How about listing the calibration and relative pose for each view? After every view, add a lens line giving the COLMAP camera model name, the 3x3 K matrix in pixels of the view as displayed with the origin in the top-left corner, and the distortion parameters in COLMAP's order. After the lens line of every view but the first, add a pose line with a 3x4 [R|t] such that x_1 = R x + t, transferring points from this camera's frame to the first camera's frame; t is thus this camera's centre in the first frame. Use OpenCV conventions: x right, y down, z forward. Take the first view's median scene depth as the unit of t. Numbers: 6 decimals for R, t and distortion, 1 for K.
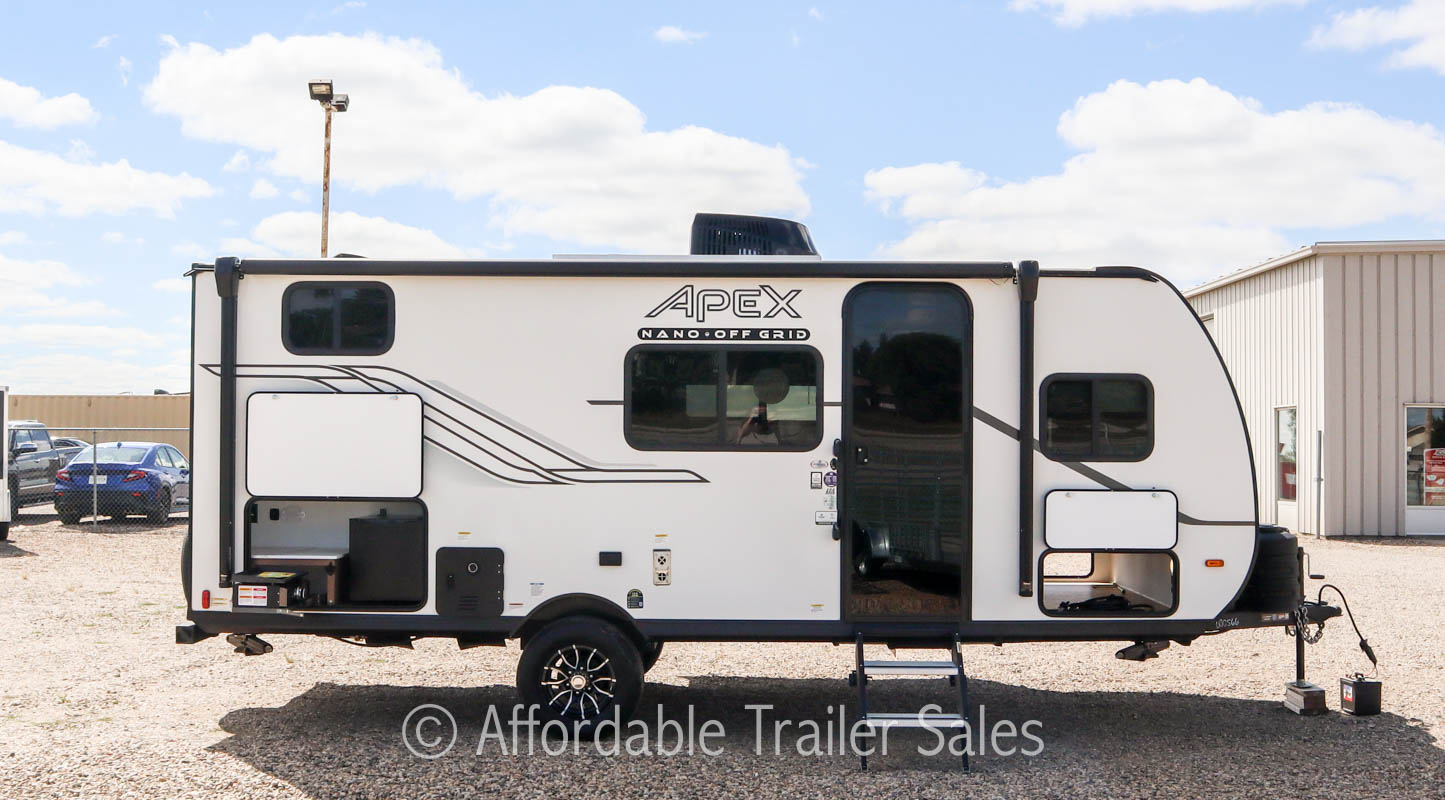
lens RADIAL K [[1620.1, 0, 722.5], [0, 1620.1, 400.0], [0, 0, 1]] dist [-0.135478, -0.032394]
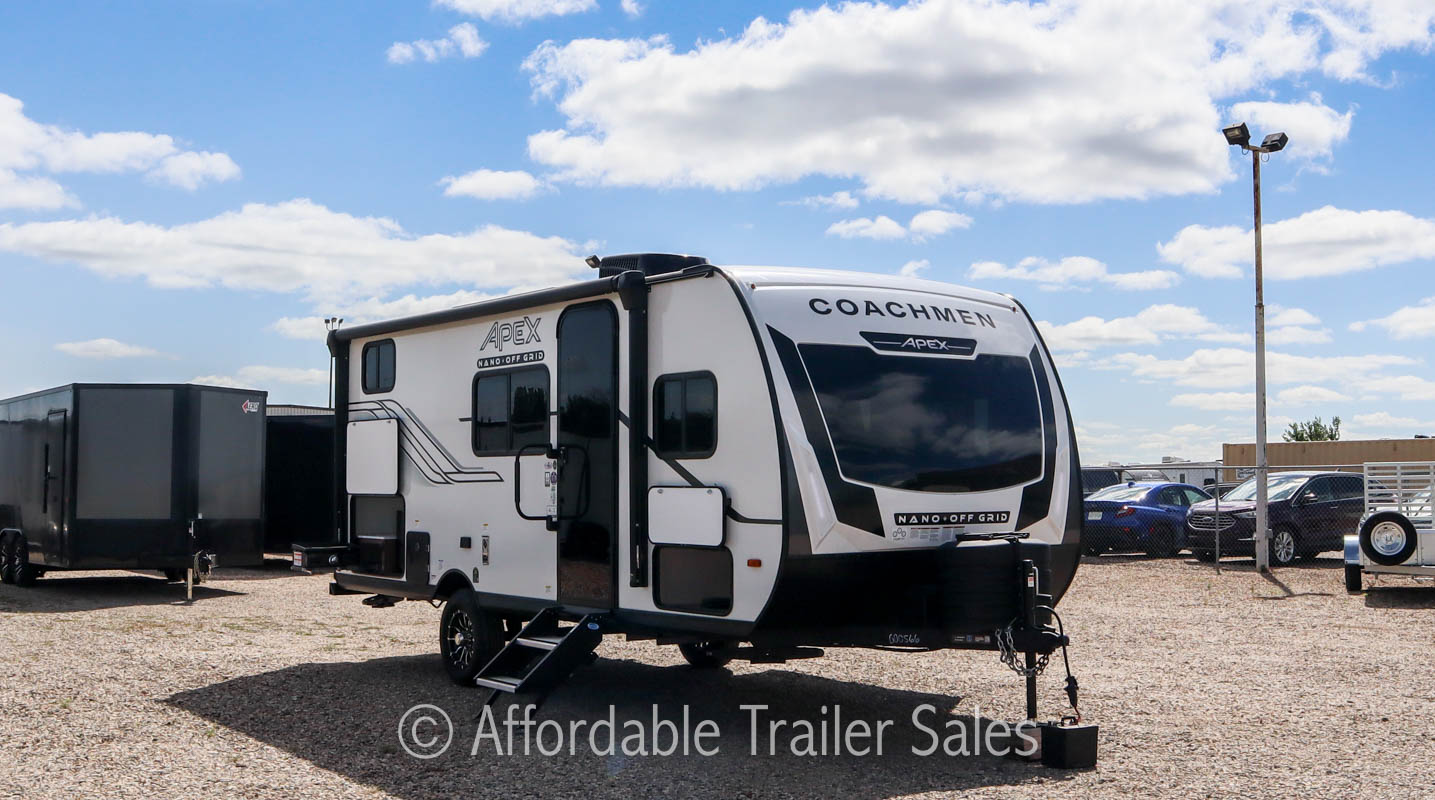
lens RADIAL K [[1557.9, 0, 717.5], [0, 1557.9, 400.0], [0, 0, 1]] dist [-0.051400, -0.004145]
pose [[0.619886, -0.047686, -0.783242, 1.011080], [0.021181, 0.998805, -0.044046, 0.044401], [0.784406, 0.010713, 0.620155, 0.395442]]
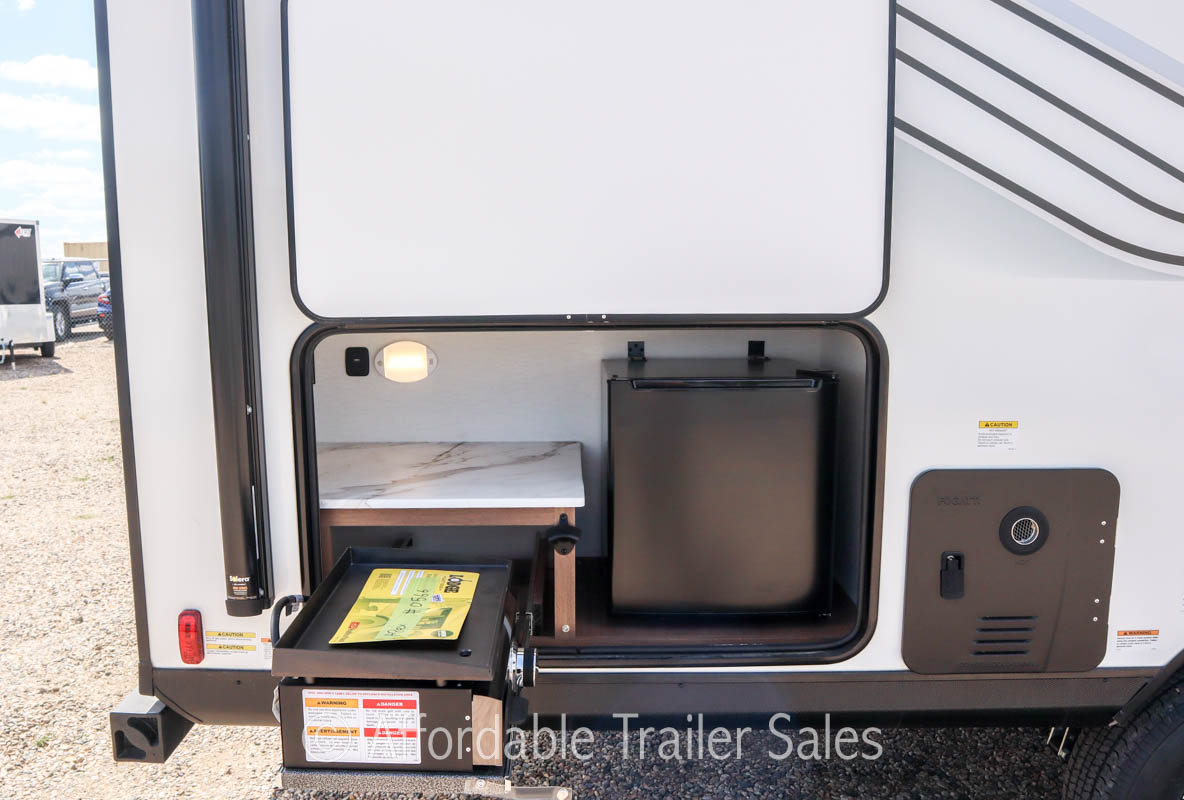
lens RADIAL K [[1018.1, 0, 592.0], [0, 1018.1, 403.6], [0, 0, 1]] dist [-0.134741, -0.002904]
pose [[0.999295, -0.014165, 0.034782, -0.248969], [0.008627, 0.987956, 0.154496, 0.046145], [-0.036552, -0.154087, 0.987381, 0.807220]]
